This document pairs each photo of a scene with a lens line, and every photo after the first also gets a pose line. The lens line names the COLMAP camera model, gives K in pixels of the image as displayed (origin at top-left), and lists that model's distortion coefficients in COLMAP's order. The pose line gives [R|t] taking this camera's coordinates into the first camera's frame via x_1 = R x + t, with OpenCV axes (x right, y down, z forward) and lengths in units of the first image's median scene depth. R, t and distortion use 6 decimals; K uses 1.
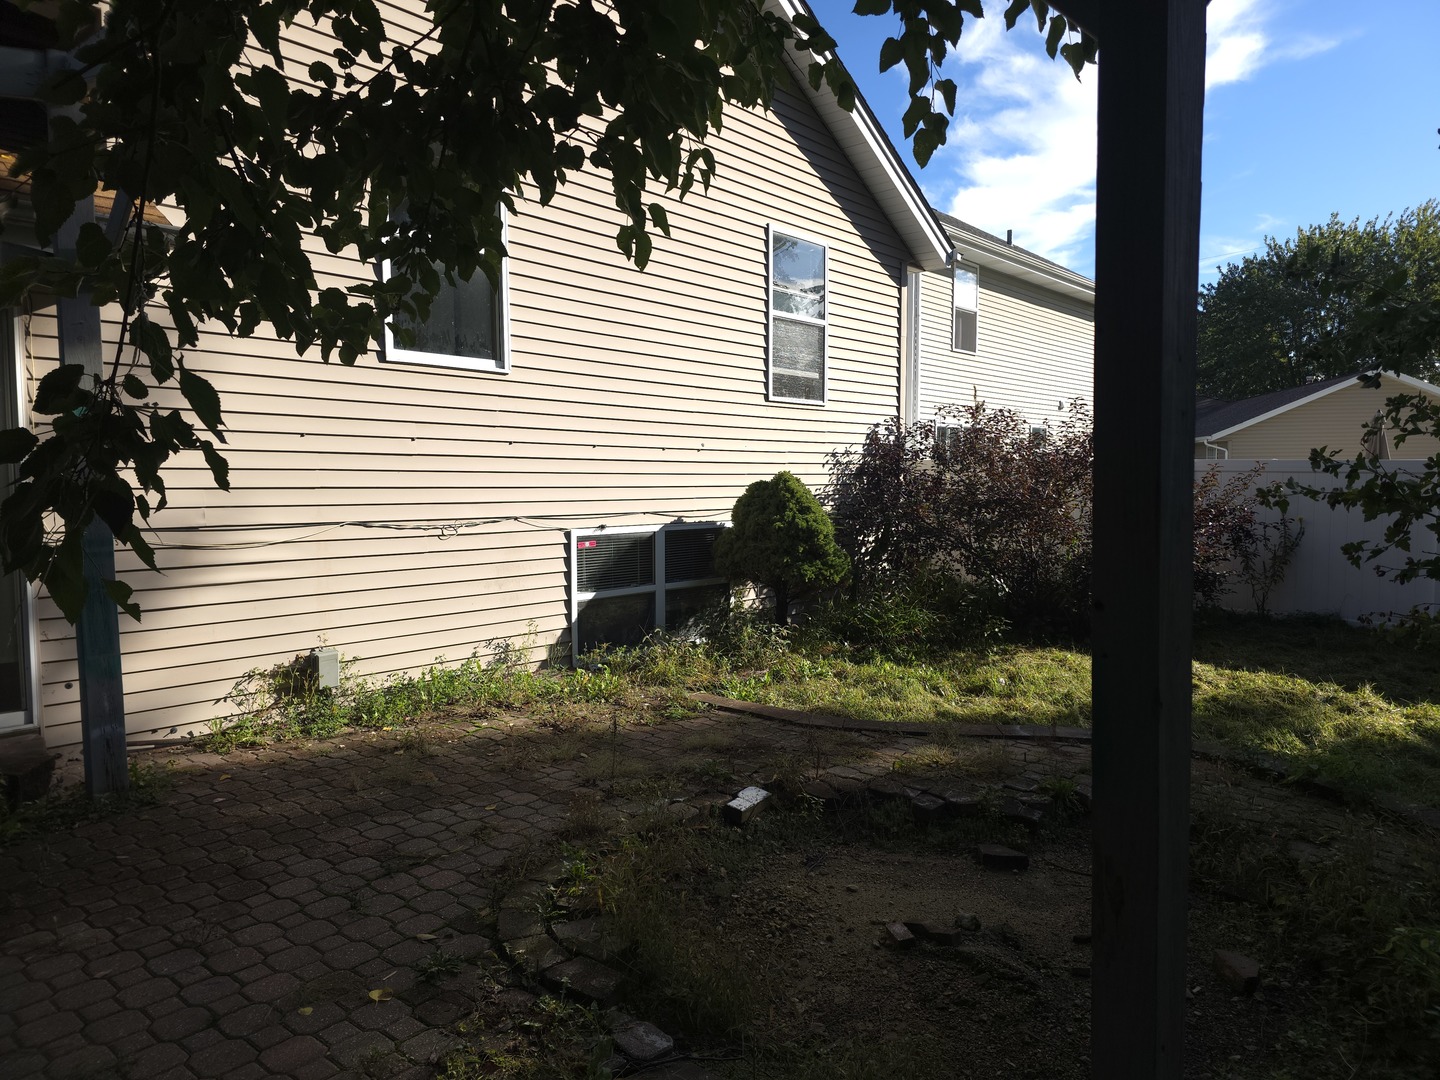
lens RADIAL K [[962.6, 0, 731.3], [0, 962.6, 532.3], [0, 0, 1]] dist [0.080761, -0.082236]
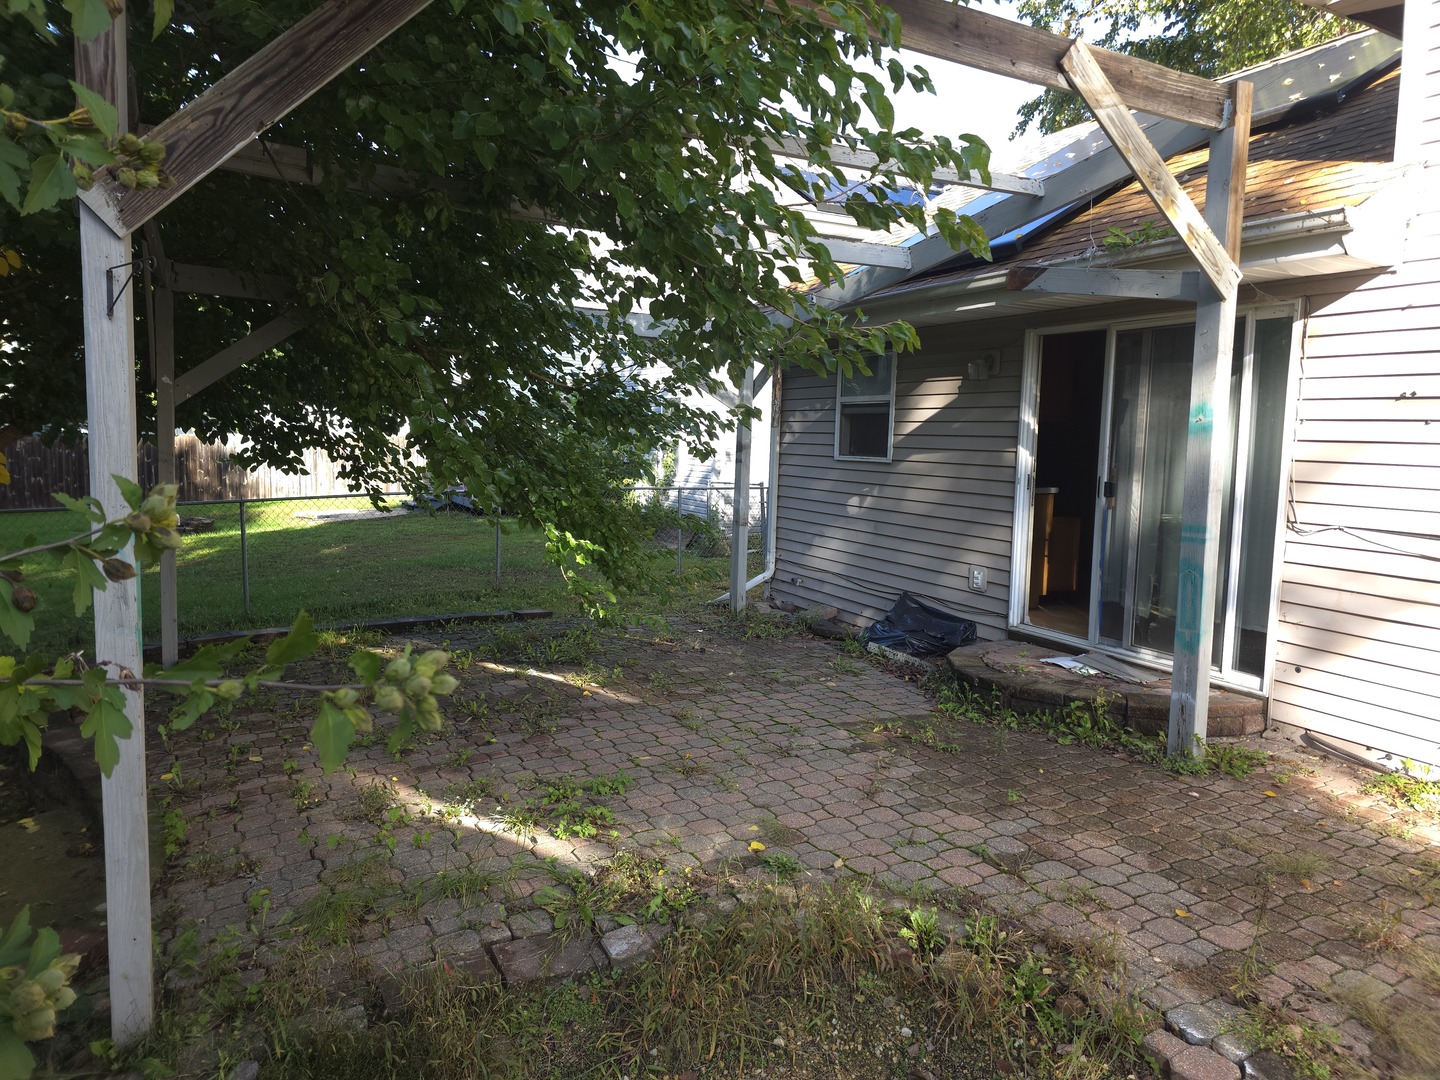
lens RADIAL K [[962.6, 0, 731.3], [0, 962.6, 532.3], [0, 0, 1]] dist [0.080761, -0.082236]
pose [[-0.351036, 0.092151, -0.931817, 0.557427], [-0.073207, 0.989399, 0.125424, -0.084883], [0.933496, 0.112244, -0.340568, 0.869583]]
